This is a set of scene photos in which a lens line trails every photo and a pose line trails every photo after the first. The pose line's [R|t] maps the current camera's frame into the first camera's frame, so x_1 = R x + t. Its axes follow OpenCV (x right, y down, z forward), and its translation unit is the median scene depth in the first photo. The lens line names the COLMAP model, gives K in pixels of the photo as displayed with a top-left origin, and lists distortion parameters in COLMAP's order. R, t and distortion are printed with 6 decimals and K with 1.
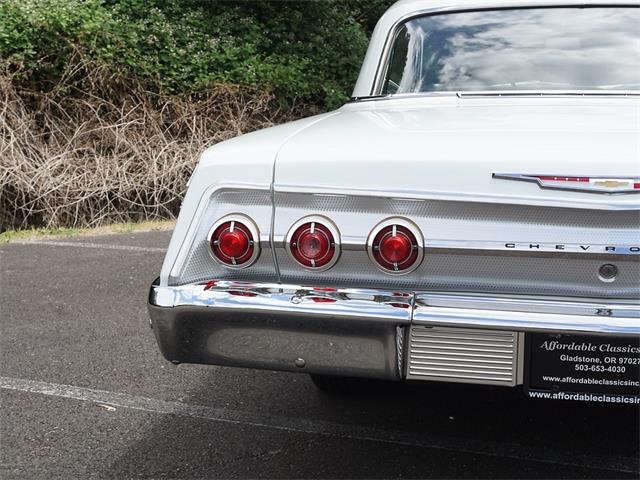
lens RADIAL K [[1056.2, 0, 320.1], [0, 1056.2, 245.1], [0, 0, 1]] dist [-0.004980, 0.000000]
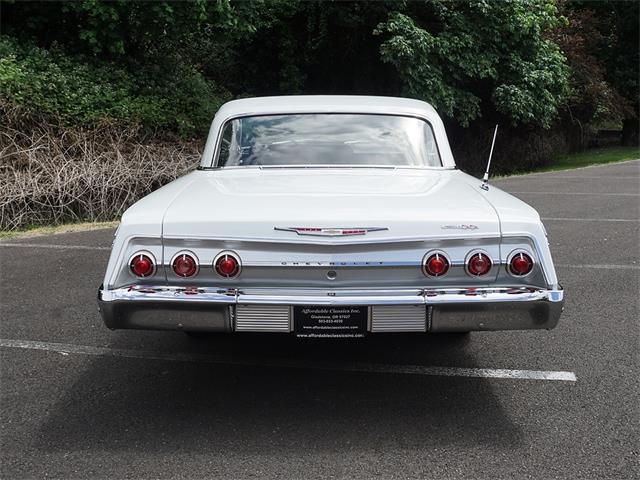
lens RADIAL K [[764.3, 0, 324.1], [0, 764.3, 242.9], [0, 0, 1]] dist [-0.014474, 0.000000]
pose [[0.981157, -0.036669, 0.189699, -0.016491], [0.029934, 0.998820, 0.038248, -0.073018], [-0.190878, -0.031849, 0.981097, -0.352538]]
